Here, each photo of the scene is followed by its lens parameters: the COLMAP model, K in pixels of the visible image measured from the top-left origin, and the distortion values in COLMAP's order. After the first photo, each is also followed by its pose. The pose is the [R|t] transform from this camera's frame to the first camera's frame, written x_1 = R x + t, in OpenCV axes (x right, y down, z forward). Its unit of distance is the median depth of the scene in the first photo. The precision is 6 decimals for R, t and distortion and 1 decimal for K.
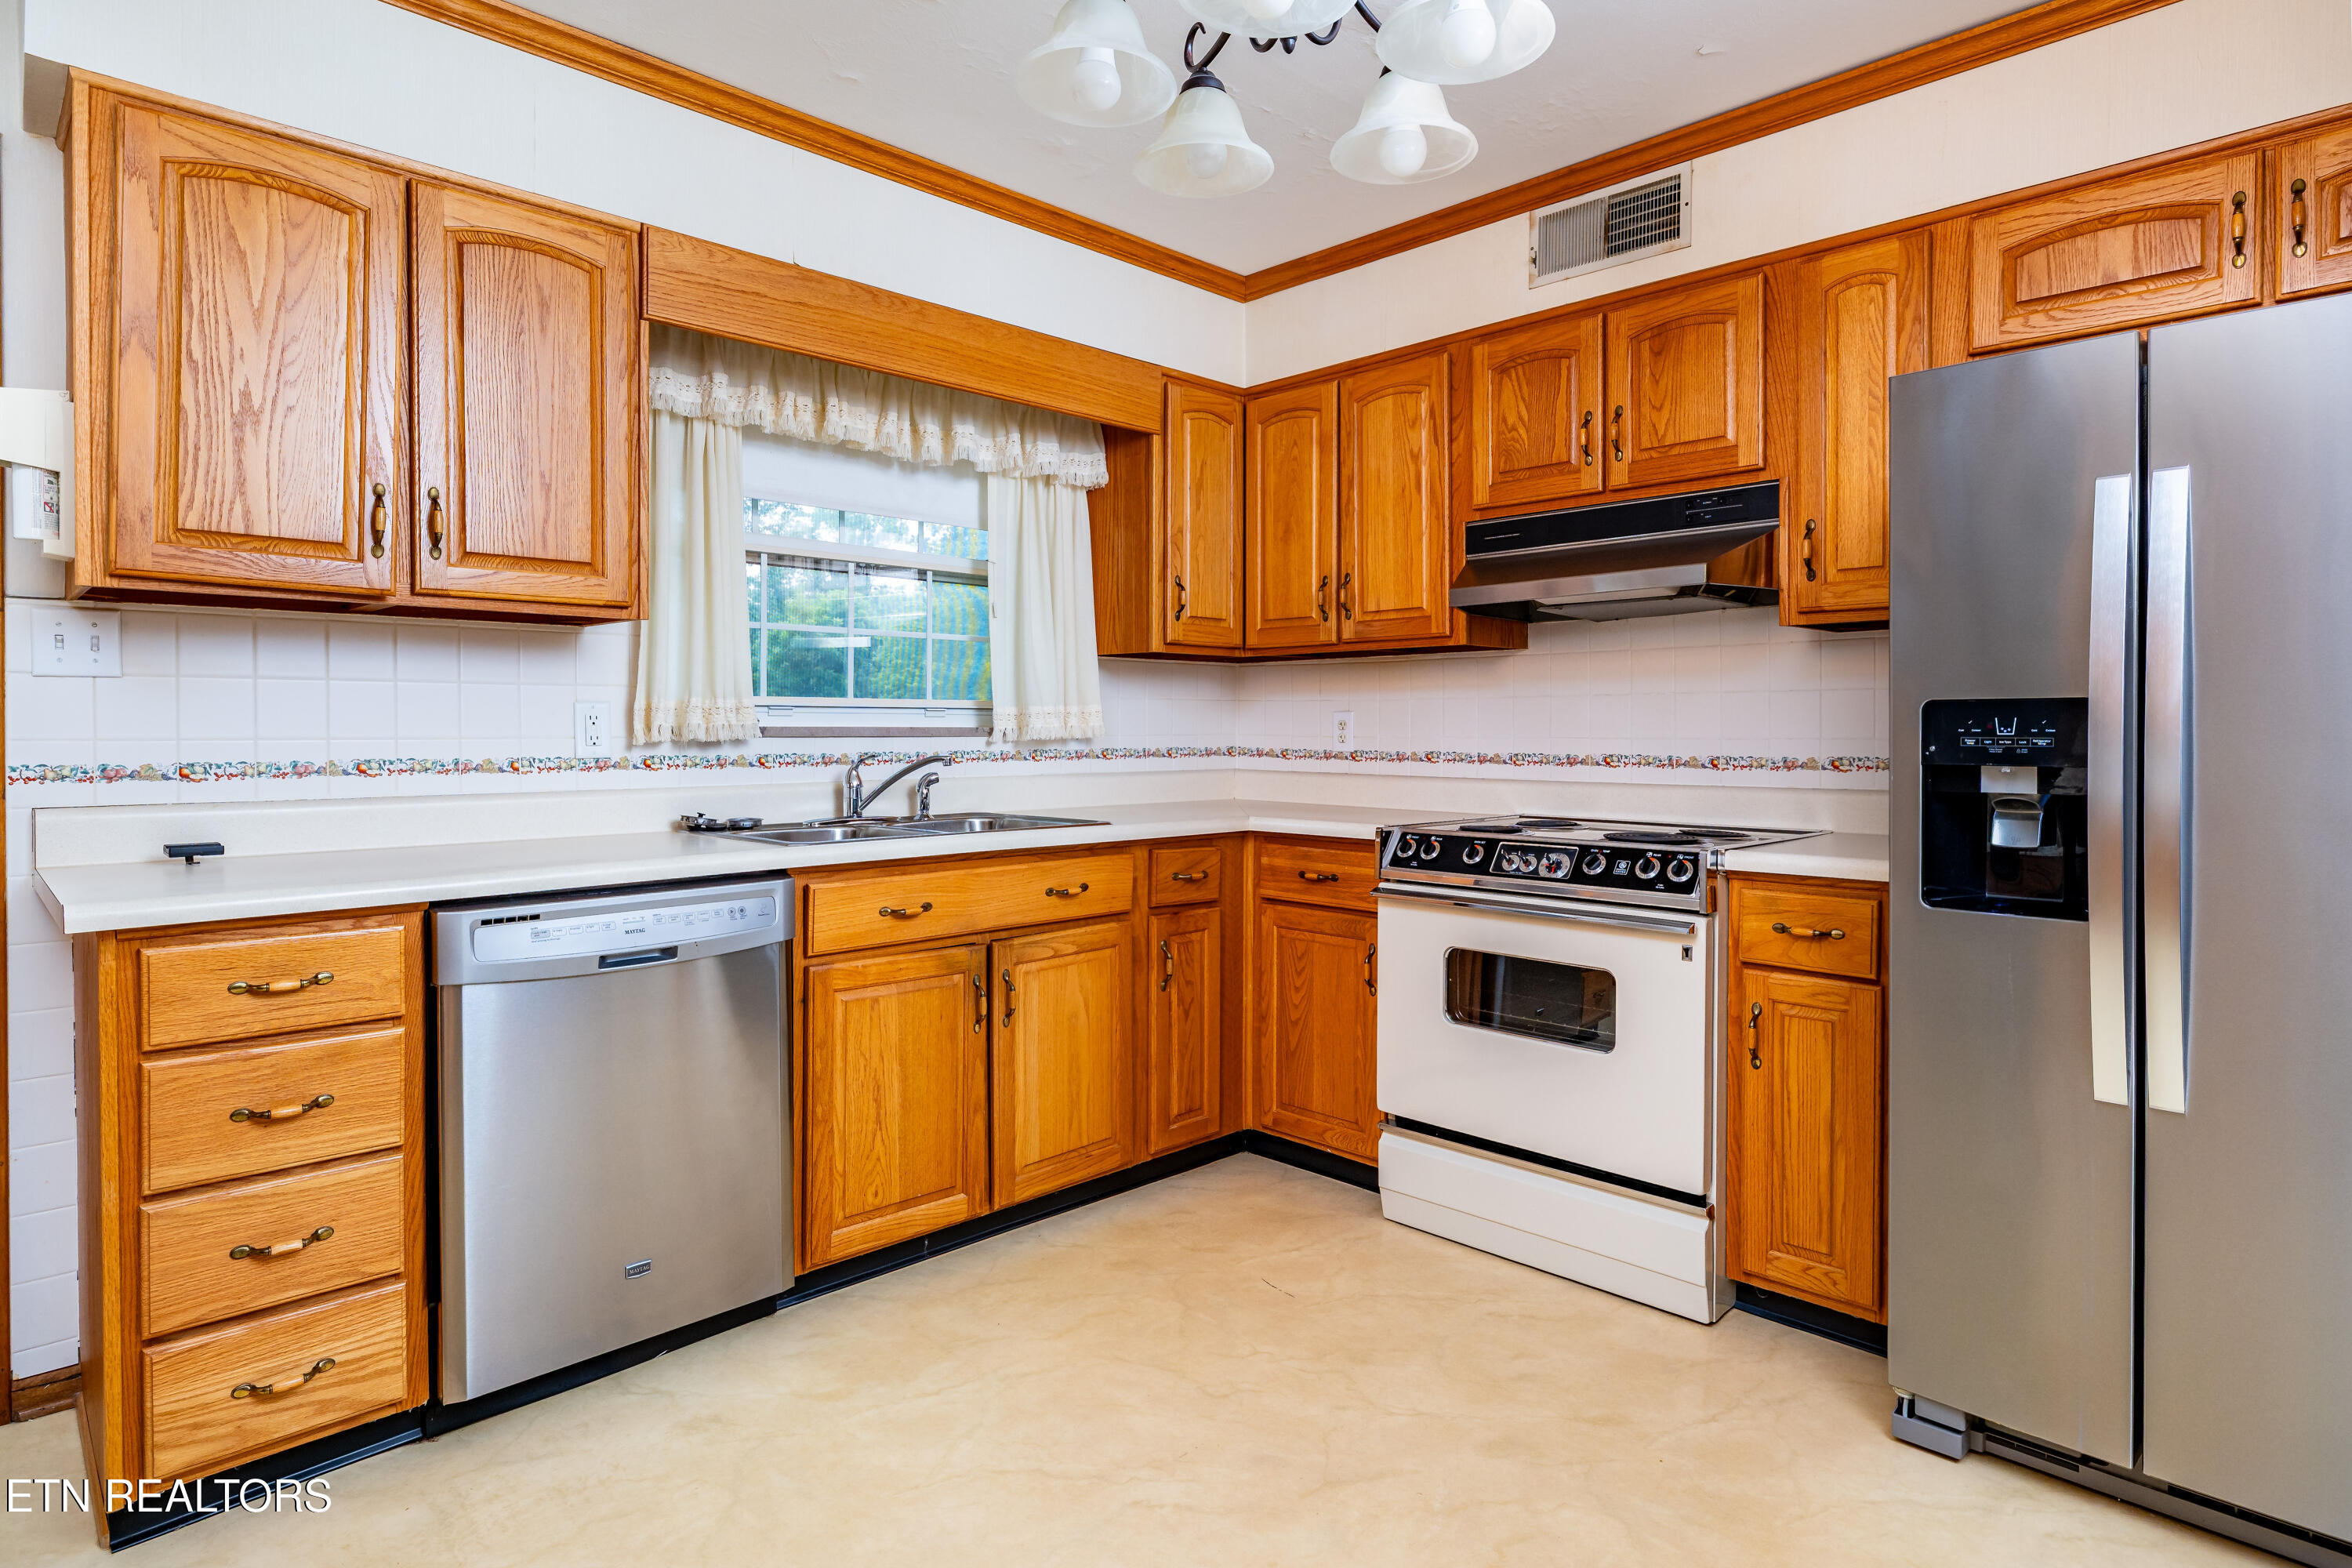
lens RADIAL K [[1265.8, 0, 1171.3], [0, 1265.8, 736.4], [0, 0, 1]] dist [0.003199, -0.001674]
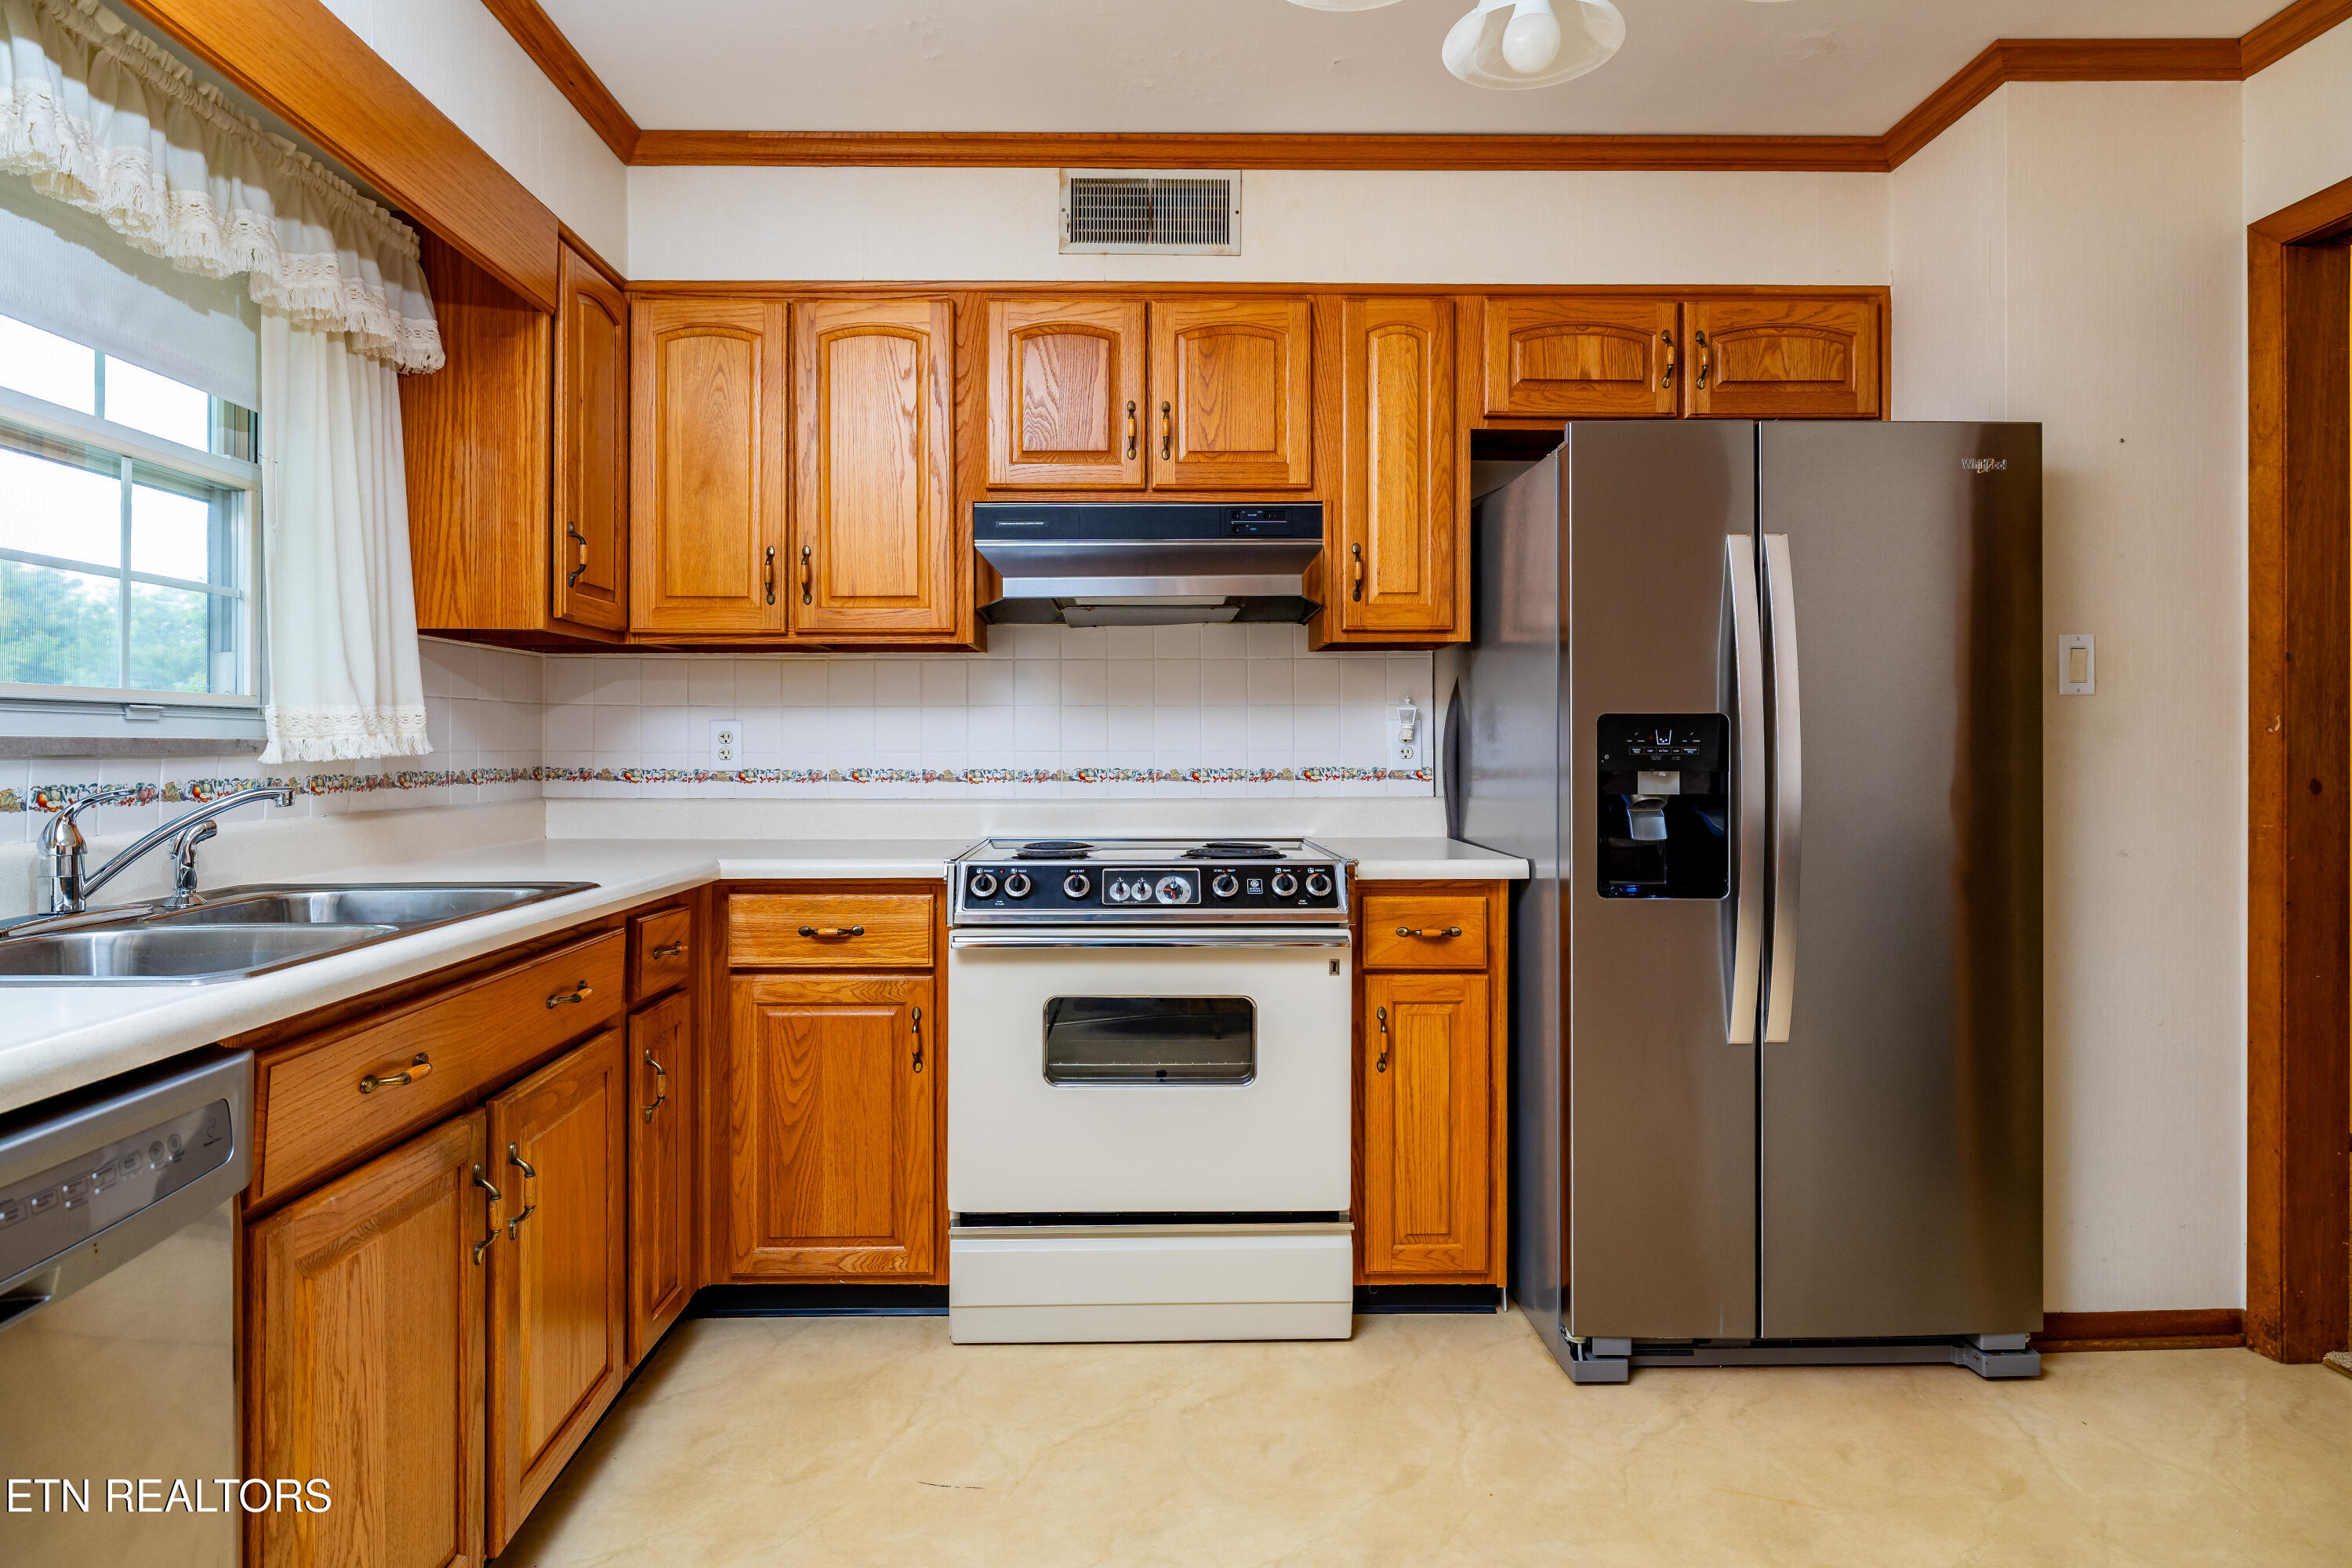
lens RADIAL K [[1265.8, 0, 1144.8], [0, 1265.8, 737.9], [0, 0, 1]] dist [0.003199, -0.001674]
pose [[0.691345, 0.001865, 0.722523, -0.358967], [0.006288, 0.999943, -0.008598, -0.000269], [-0.722498, 0.010487, 0.691294, 0.371372]]
